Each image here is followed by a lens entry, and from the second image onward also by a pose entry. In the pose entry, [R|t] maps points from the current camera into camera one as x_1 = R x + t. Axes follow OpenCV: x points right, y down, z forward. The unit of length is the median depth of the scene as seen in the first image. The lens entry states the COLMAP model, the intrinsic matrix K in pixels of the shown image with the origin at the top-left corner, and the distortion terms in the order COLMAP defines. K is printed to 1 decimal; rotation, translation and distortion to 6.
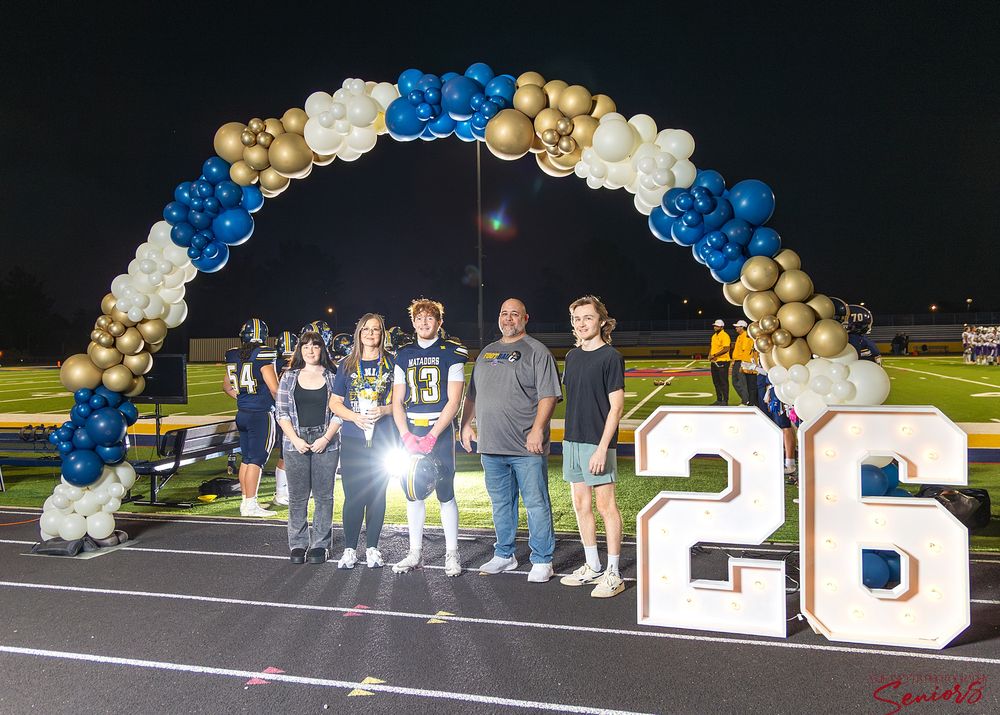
lens RADIAL K [[969.1, 0, 439.9], [0, 969.1, 353.8], [0, 0, 1]] dist [0.003510, -0.004959]
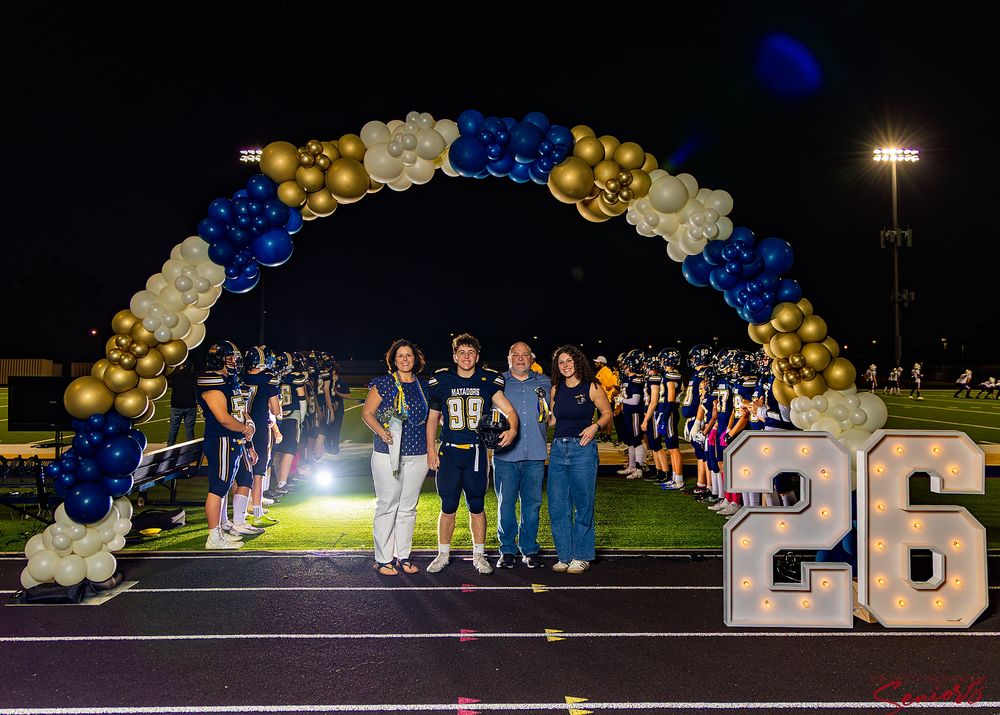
lens RADIAL K [[920.0, 0, 503.5], [0, 920.0, 337.4], [0, 0, 1]] dist [0.013271, -0.013778]
pose [[0.938996, 0.029934, 0.342623, -0.347538], [-0.014001, 0.998706, -0.048882, 0.000966], [-0.343643, 0.041103, 0.938201, 0.064785]]
